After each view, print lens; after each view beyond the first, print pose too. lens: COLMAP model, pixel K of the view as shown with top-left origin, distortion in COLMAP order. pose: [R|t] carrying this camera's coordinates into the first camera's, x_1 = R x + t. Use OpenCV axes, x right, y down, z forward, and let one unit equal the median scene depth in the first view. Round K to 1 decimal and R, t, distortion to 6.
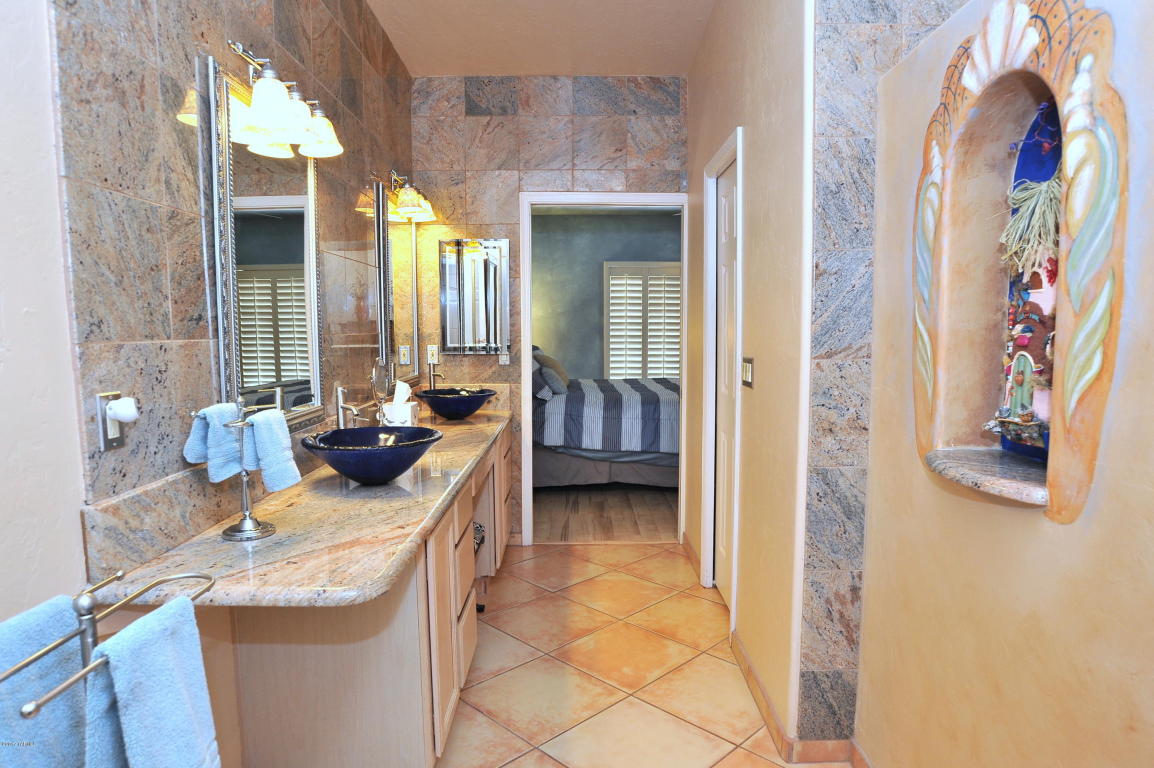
lens RADIAL K [[661.3, 0, 579.6], [0, 661.3, 379.6], [0, 0, 1]] dist [-0.087702, 0.048298]
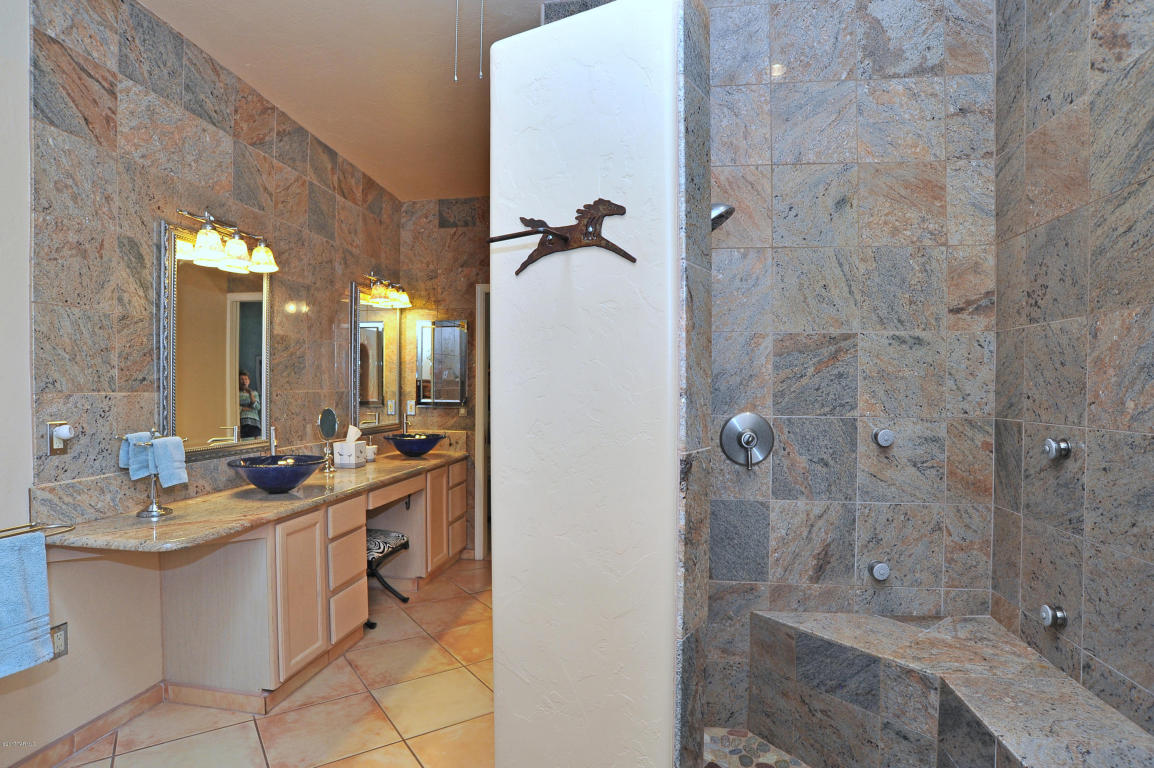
lens RADIAL K [[582.7, 0, 580.8], [0, 582.7, 389.1], [0, 0, 1]] dist [-0.103518, 0.046306]
pose [[0.986930, 0.008958, -0.160898, 0.785170], [-0.021200, 0.996993, -0.074532, 0.010649], [0.159747, 0.076969, 0.984153, -0.218271]]
